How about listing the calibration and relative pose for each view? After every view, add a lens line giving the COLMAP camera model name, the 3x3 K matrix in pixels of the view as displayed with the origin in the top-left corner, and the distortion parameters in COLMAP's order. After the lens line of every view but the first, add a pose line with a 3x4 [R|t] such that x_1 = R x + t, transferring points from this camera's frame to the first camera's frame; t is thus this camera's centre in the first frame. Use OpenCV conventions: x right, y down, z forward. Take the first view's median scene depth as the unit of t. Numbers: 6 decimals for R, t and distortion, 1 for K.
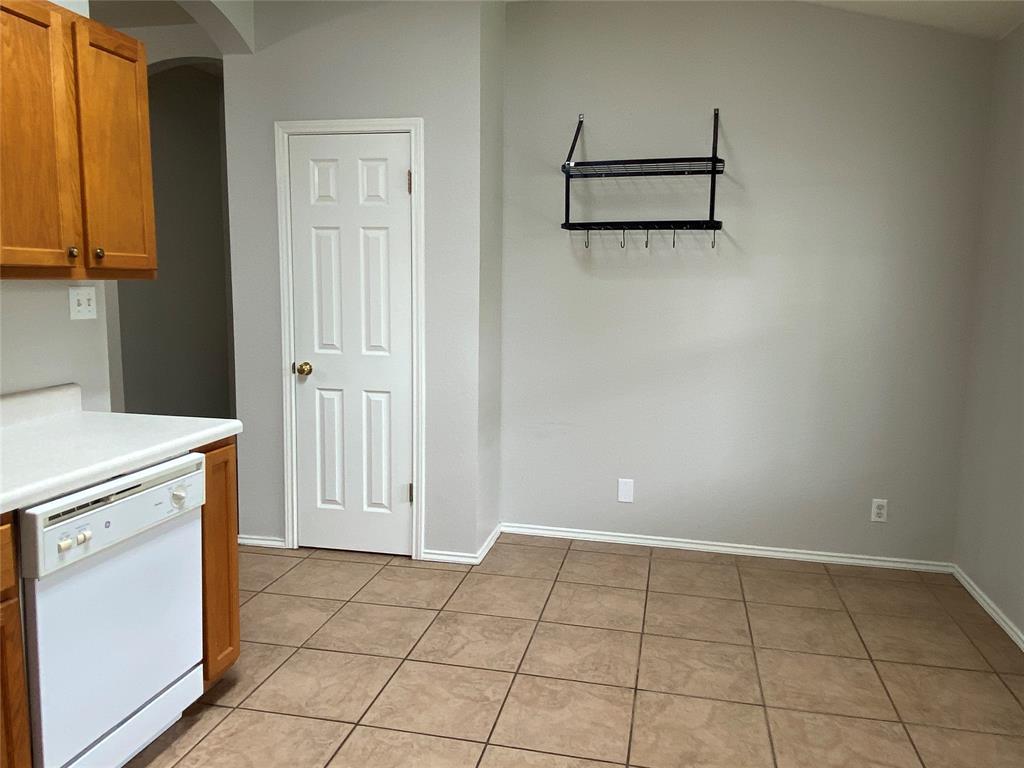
lens RADIAL K [[776.0, 0, 512.0], [0, 776.0, 384.0], [0, 0, 1]] dist [0.001496, -0.000080]
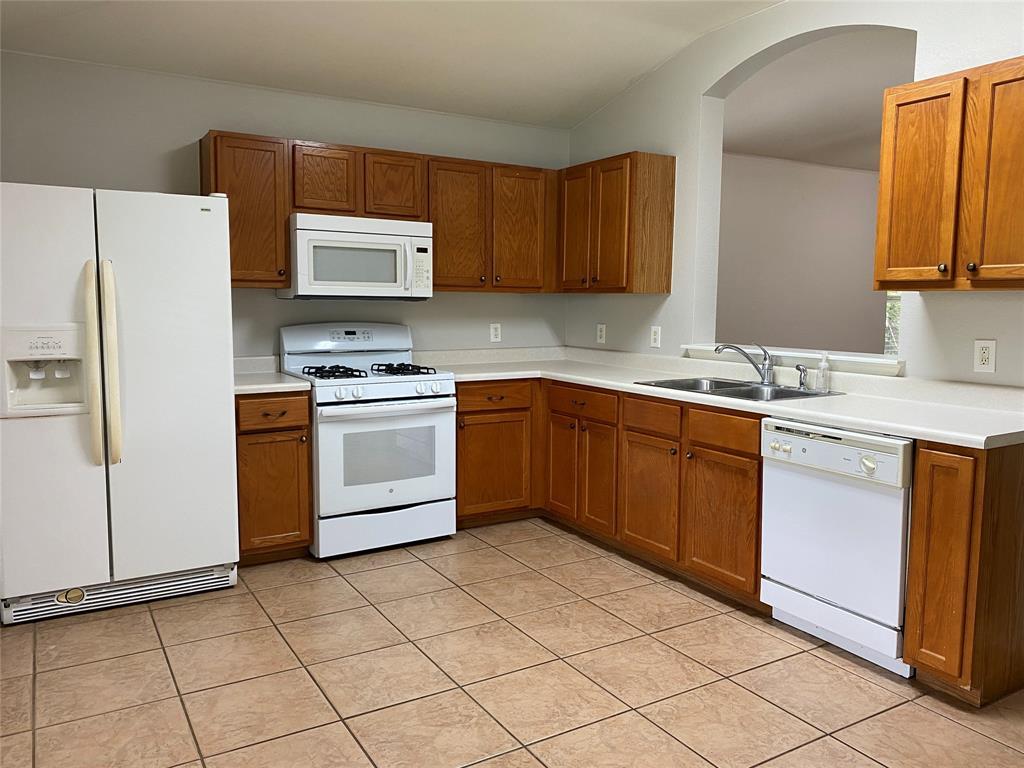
lens RADIAL K [[781.8, 0, 512.0], [0, 781.8, 384.0], [0, 0, 1]] dist [-0.001002, 0.001883]
pose [[-0.727542, 0.063657, -0.683104, 0.846519], [-0.103809, 0.974008, 0.201328, -0.175645], [0.678164, 0.217386, -0.702023, 1.514256]]
